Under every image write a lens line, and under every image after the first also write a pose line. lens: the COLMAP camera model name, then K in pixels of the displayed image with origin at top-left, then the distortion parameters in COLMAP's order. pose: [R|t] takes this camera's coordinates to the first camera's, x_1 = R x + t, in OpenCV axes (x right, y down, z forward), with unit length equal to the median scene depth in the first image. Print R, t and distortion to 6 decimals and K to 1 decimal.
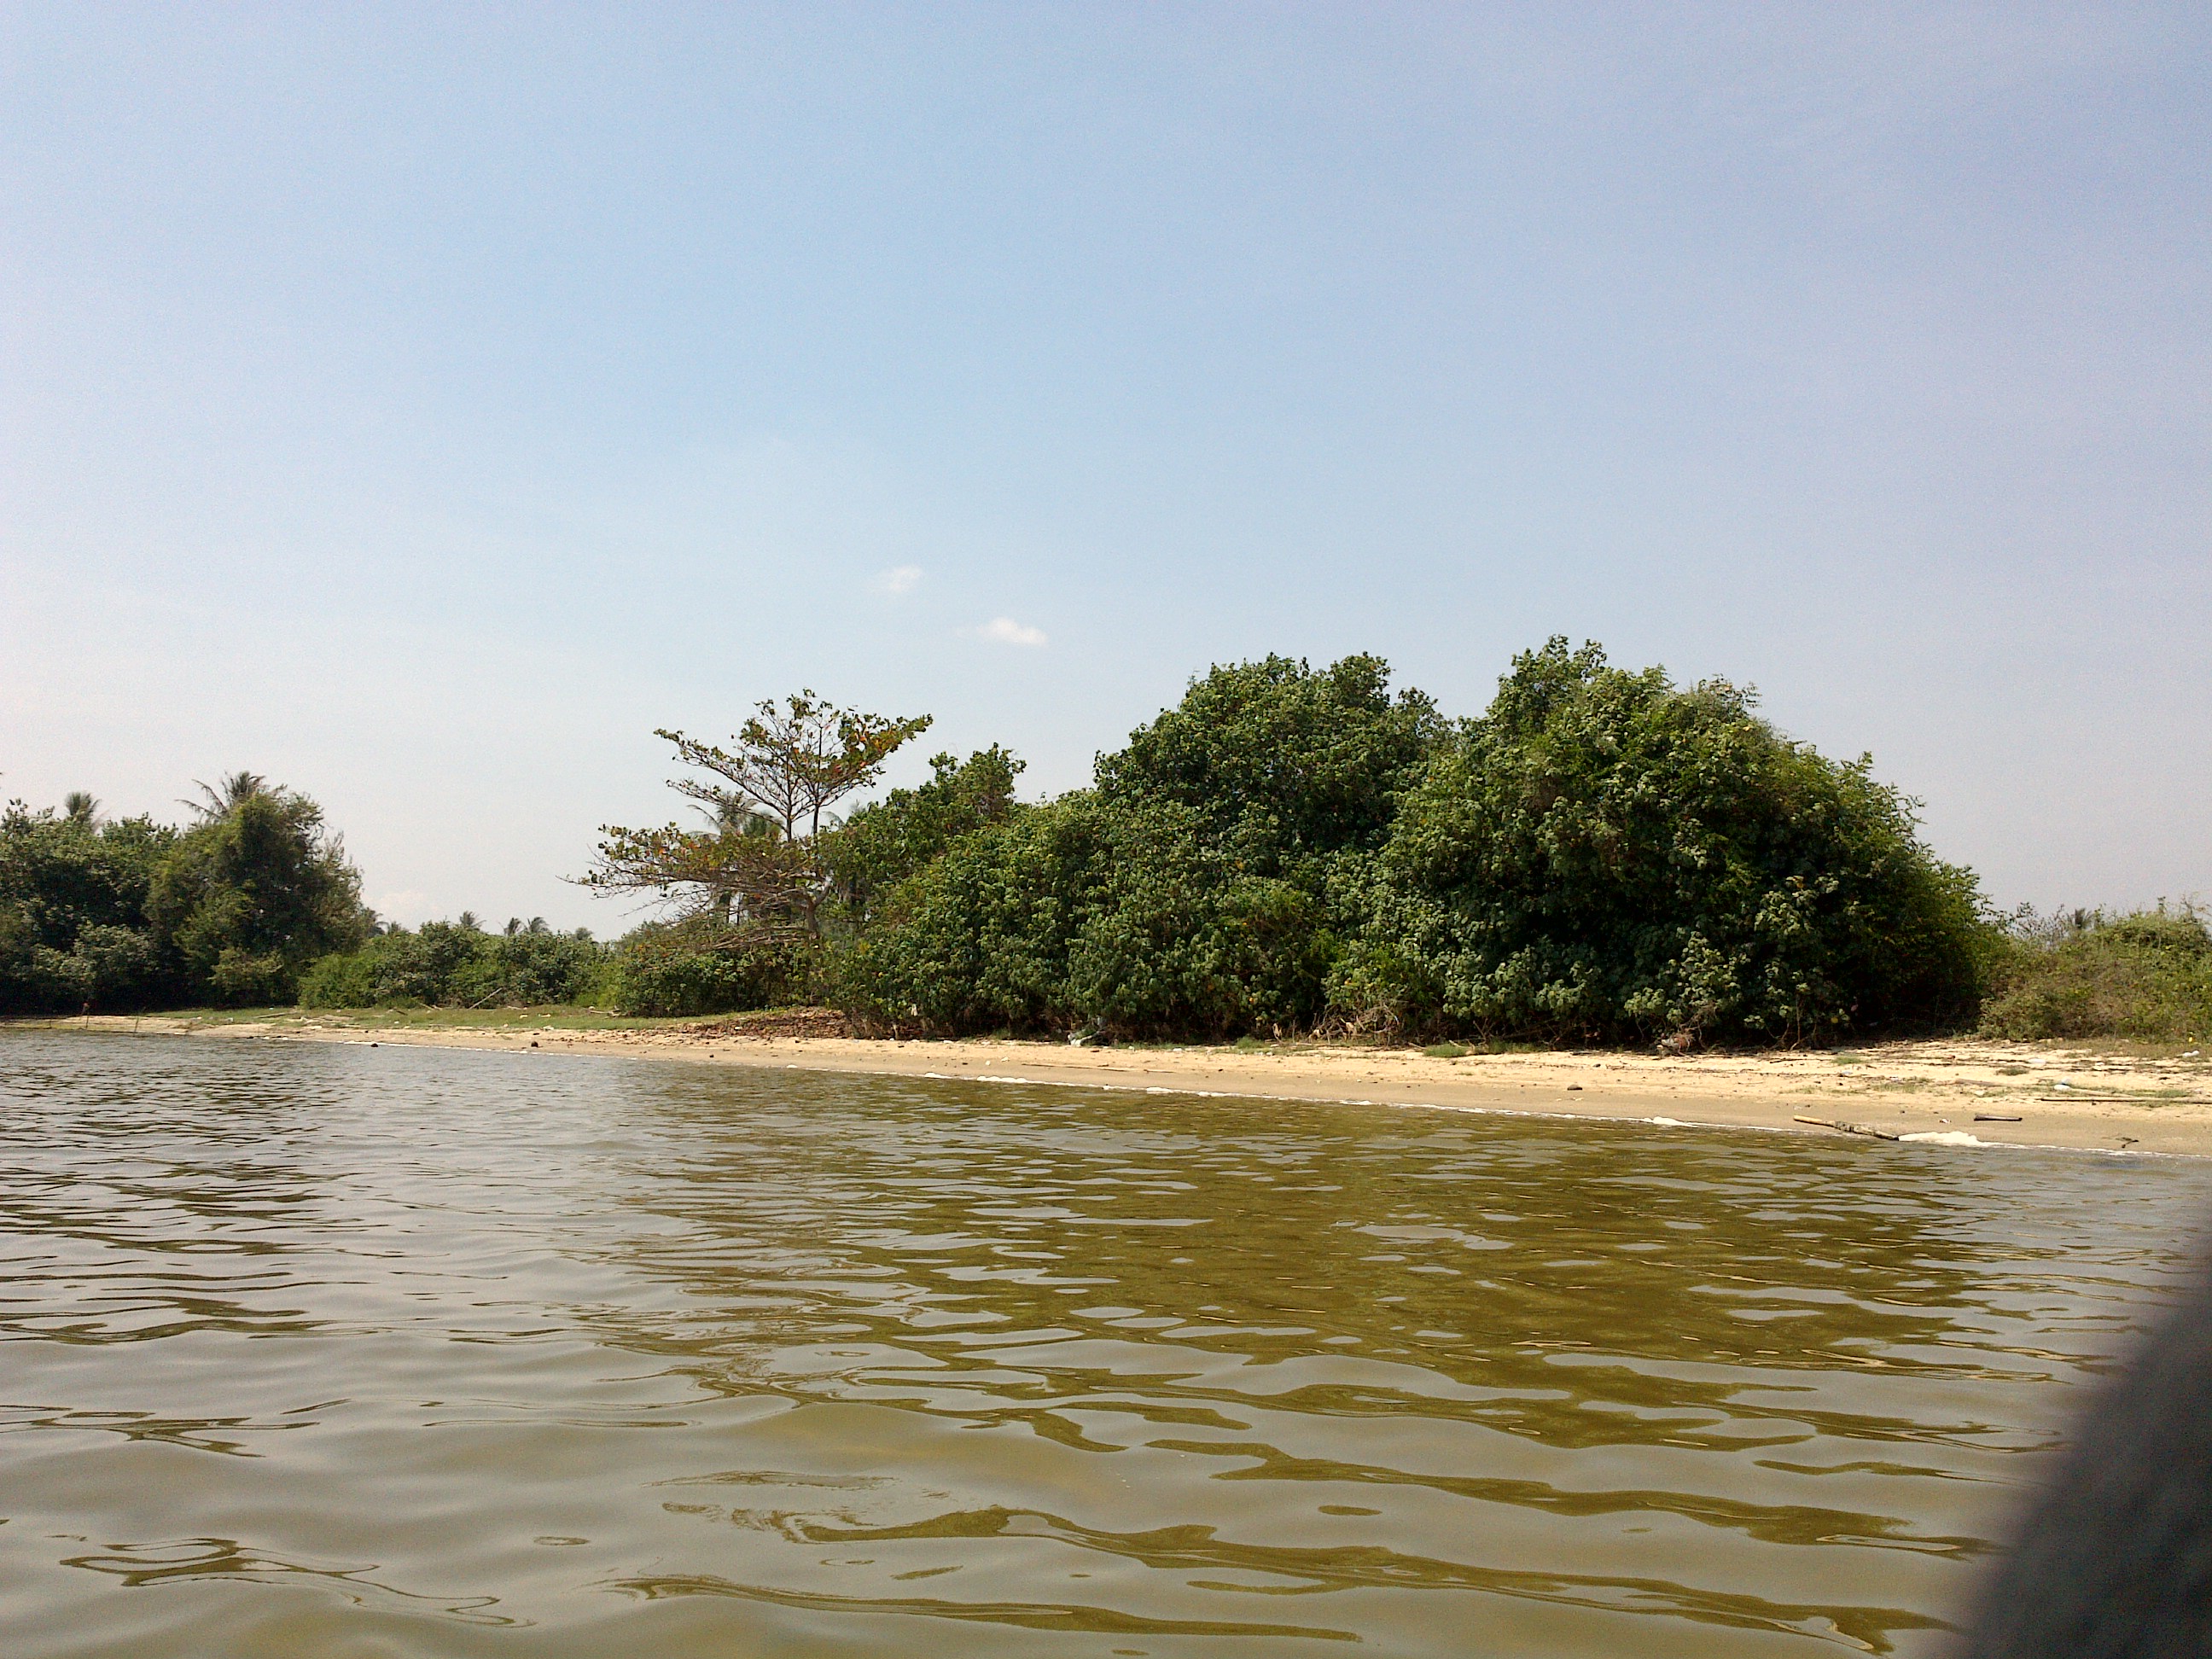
lens RADIAL K [[2012.8, 0, 1147.5], [0, 2012.8, 889.7], [0, 0, 1]] dist [0.134602, -0.294675]
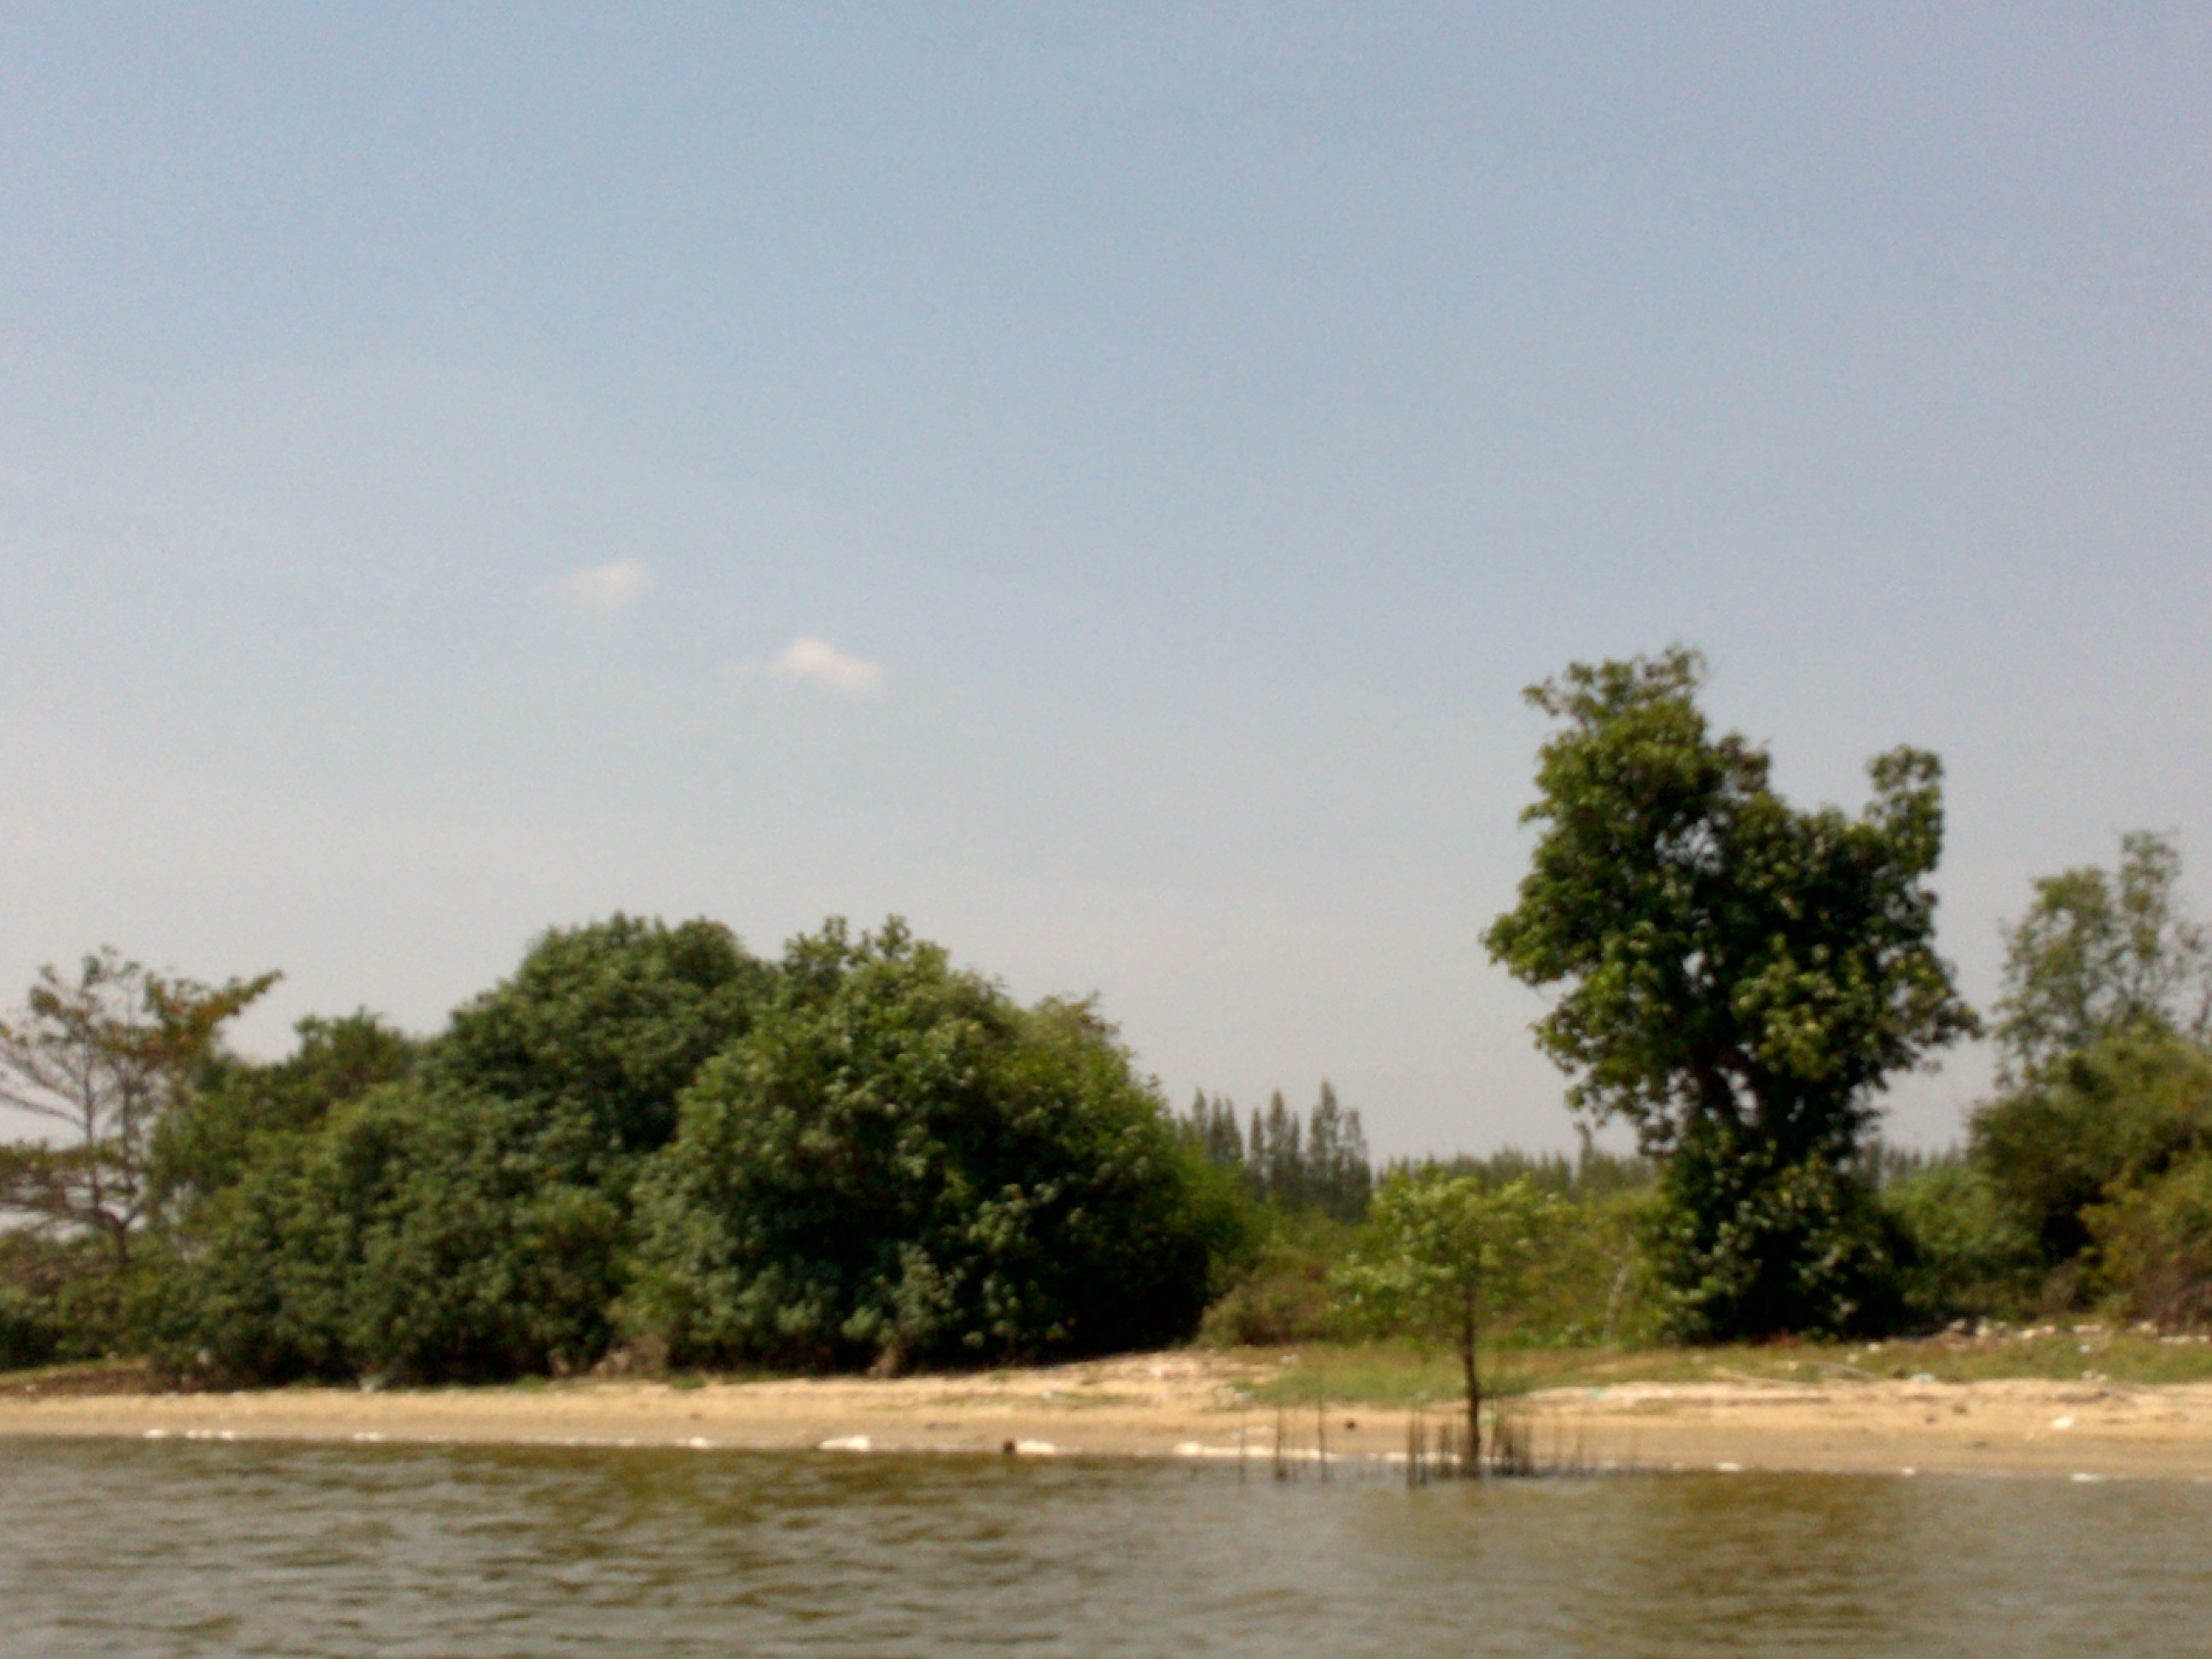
lens RADIAL K [[3478.7, 0, 1226.0], [0, 3478.7, 753.8], [0, 0, 1]] dist [0.038785, -0.034552]
pose [[0.998319, -0.023241, 0.053089, 0.265634], [0.028645, 0.994224, -0.103430, -0.028463], [-0.050379, 0.104777, 0.993219, -0.516965]]
